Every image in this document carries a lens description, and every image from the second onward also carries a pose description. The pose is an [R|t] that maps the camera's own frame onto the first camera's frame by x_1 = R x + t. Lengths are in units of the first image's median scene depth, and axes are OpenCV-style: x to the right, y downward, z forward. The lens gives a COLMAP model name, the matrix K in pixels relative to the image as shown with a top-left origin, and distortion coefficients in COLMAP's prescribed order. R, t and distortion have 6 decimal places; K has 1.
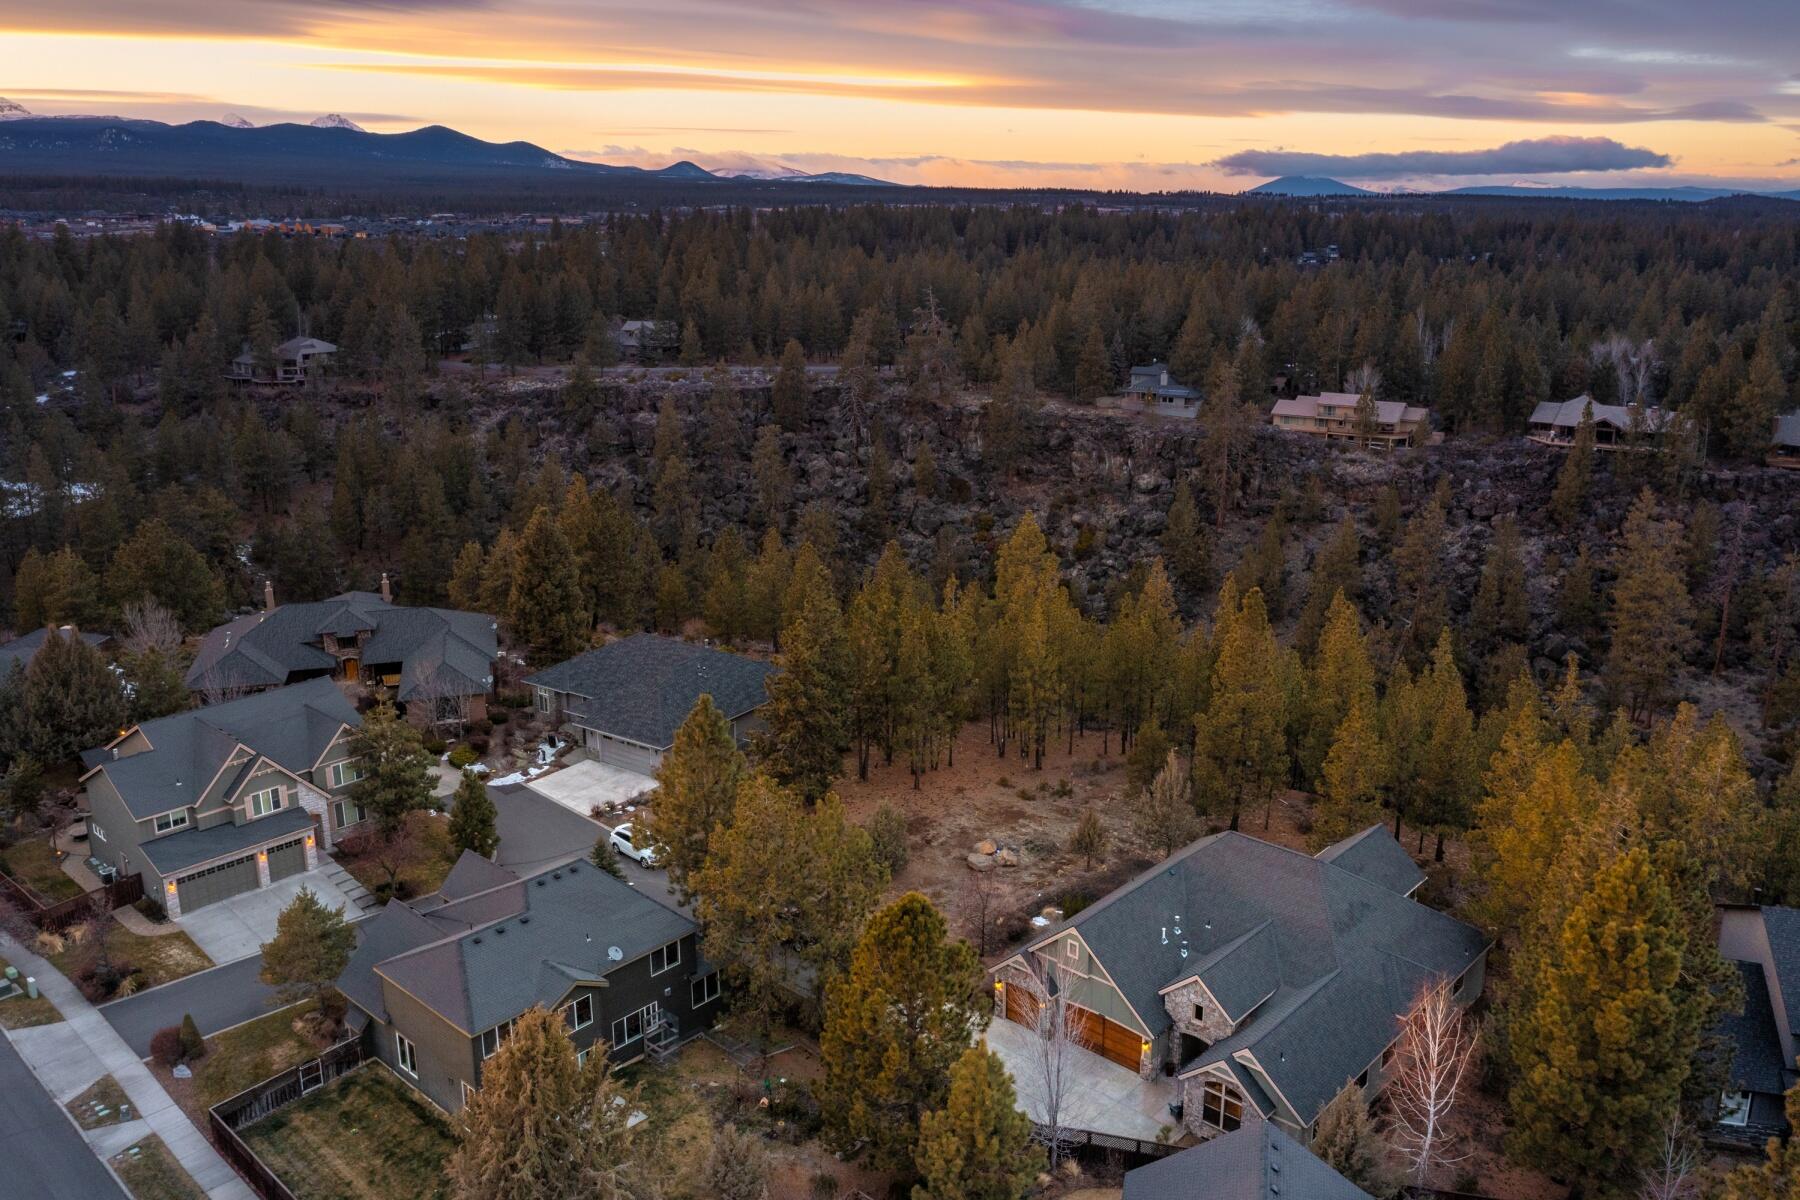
lens RADIAL K [[1474.7, 0, 899.6], [0, 1474.7, 600.5], [0, 0, 1]] dist [-0.006115, 0.002824]
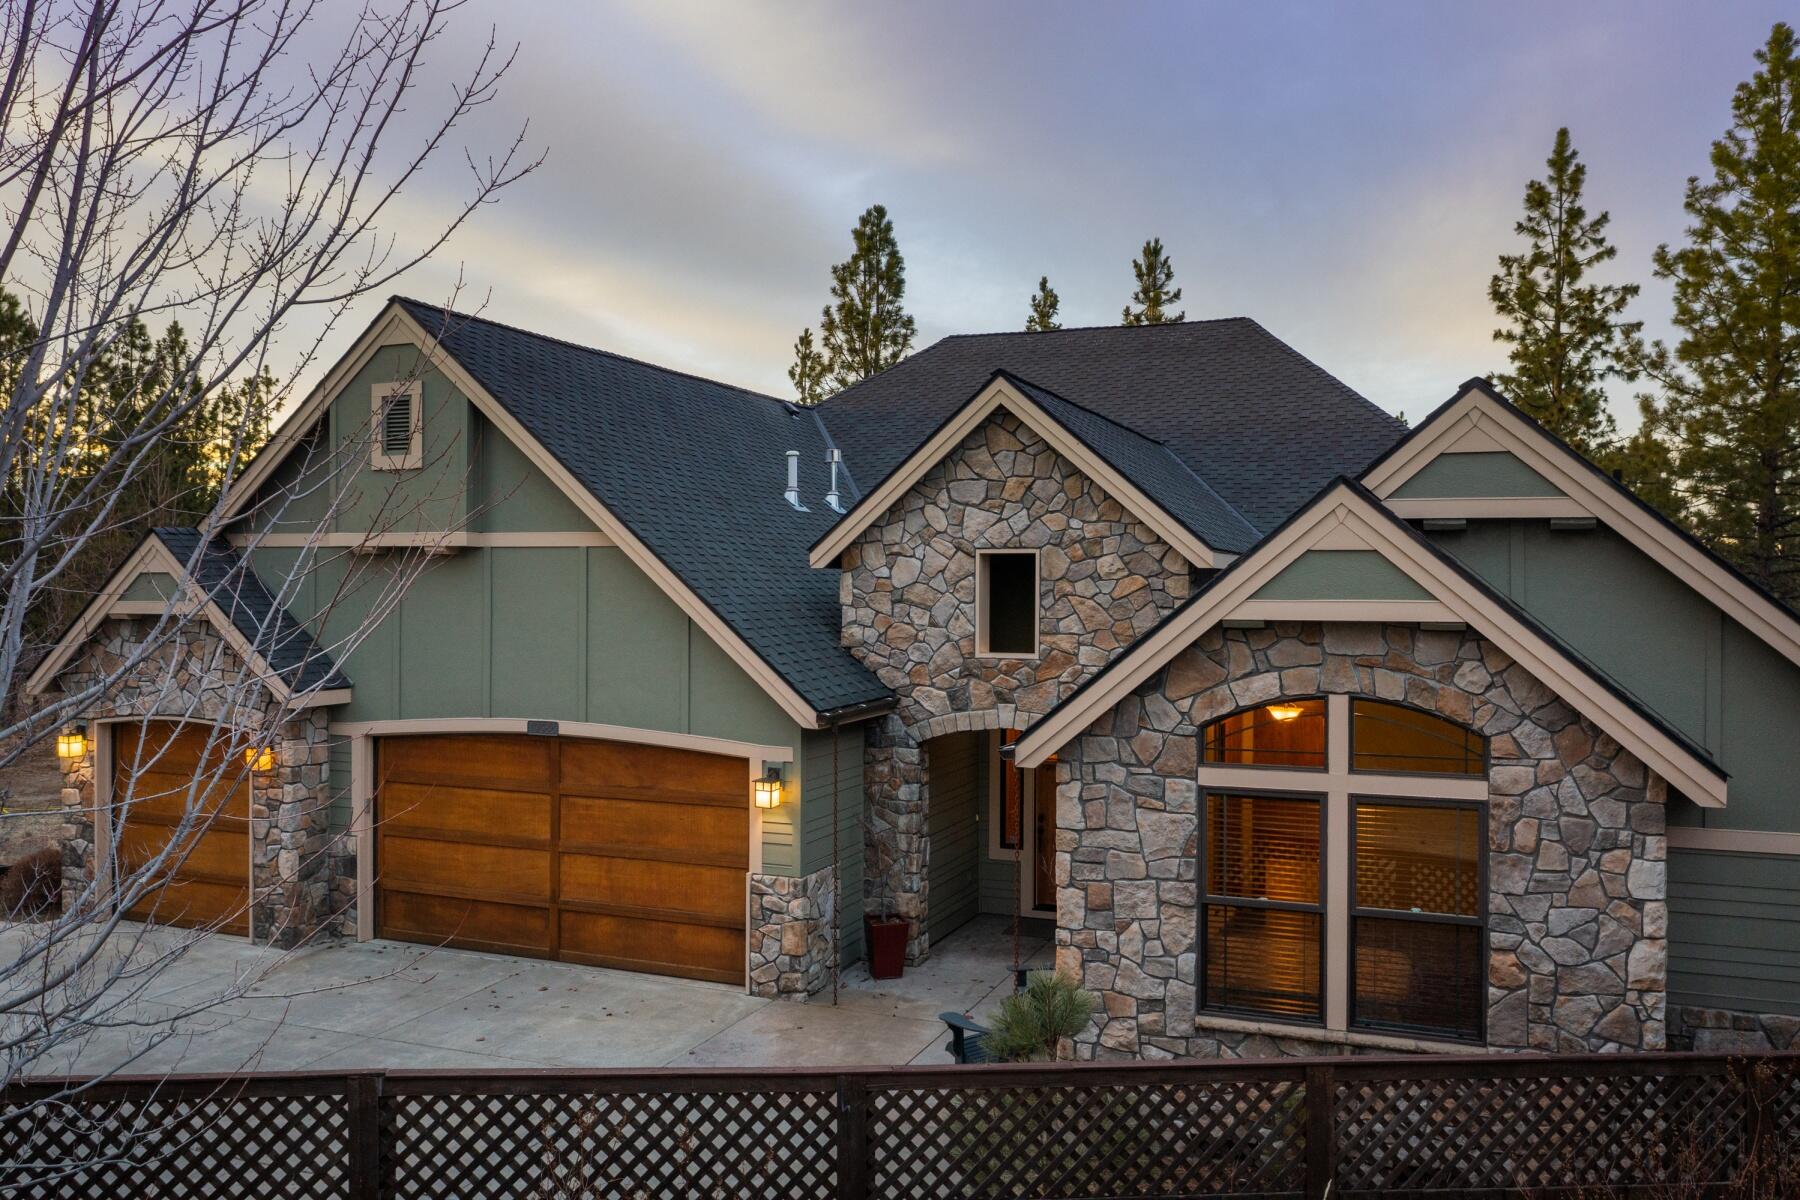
lens RADIAL K [[1474.7, 0, 899.6], [0, 1474.7, 599.7], [0, 0, 1]] dist [-0.006115, 0.002824]
pose [[0.946798, -0.007558, 0.321740, 0.121266], [0.086140, 0.969200, -0.230720, 0.323281], [-0.310087, 0.246159, 0.918287, 0.810419]]
